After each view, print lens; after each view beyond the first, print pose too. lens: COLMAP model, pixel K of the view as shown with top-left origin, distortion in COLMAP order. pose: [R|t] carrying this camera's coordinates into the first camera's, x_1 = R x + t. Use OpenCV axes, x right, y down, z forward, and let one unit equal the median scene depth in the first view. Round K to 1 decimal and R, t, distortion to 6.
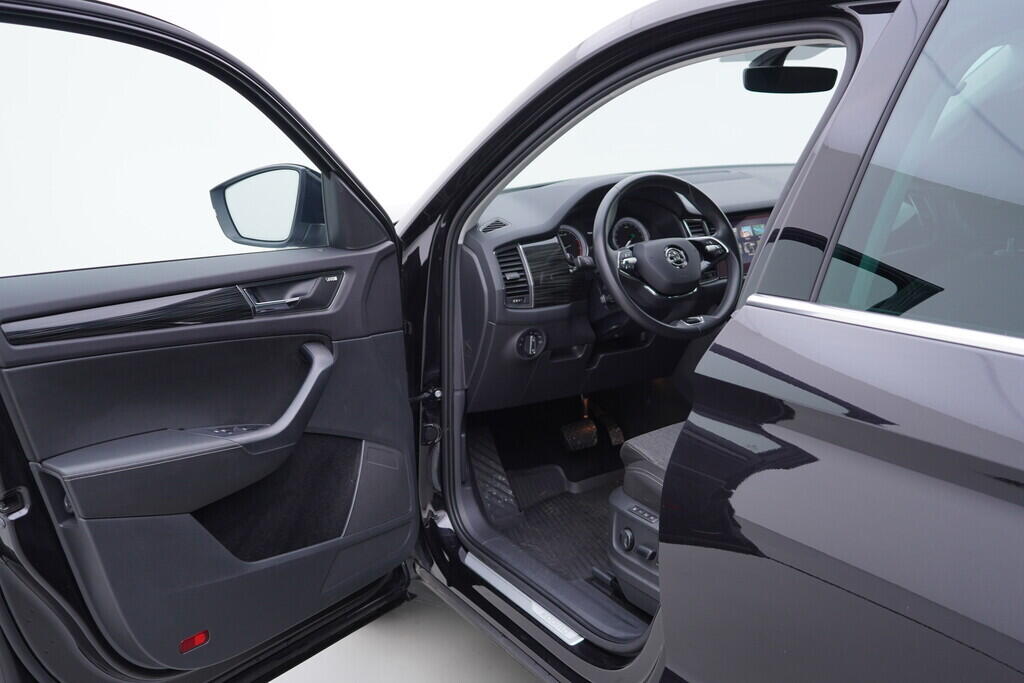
lens RADIAL K [[1048.2, 0, 512.0], [0, 1048.2, 341.5], [0, 0, 1]] dist [-0.006786, 0.023120]
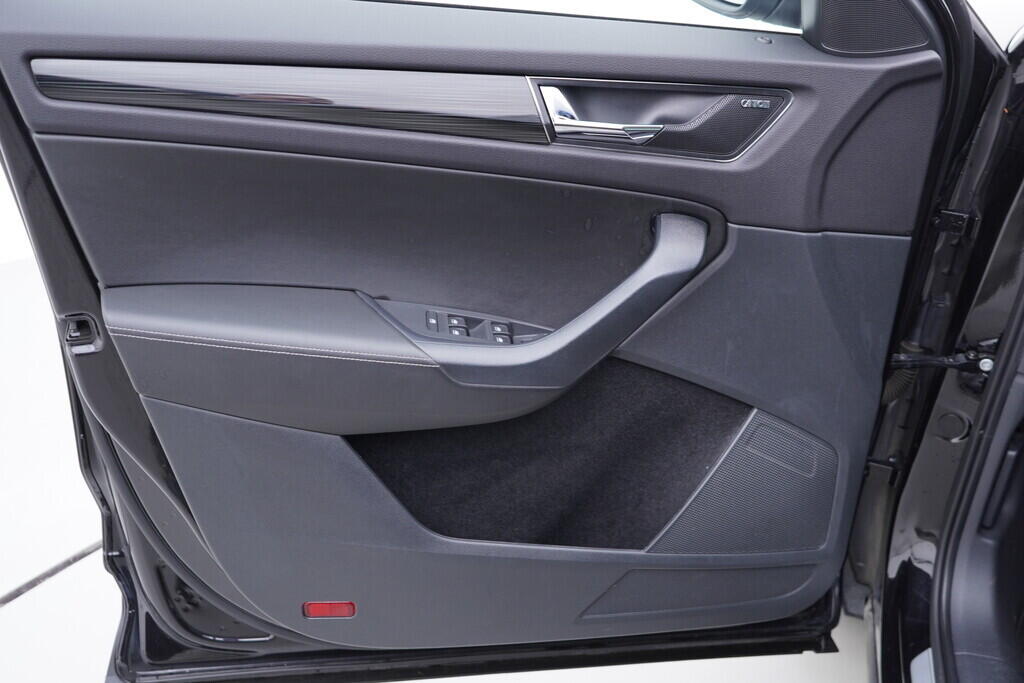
lens RADIAL K [[1048.2, 0, 512.0], [0, 1048.2, 341.5], [0, 0, 1]] dist [-0.006786, 0.023120]
pose [[0.688777, 0.391008, -0.610490, 0.095946], [-0.225472, 0.915861, 0.332207, -0.096015], [0.689020, -0.091168, 0.718985, 0.556088]]
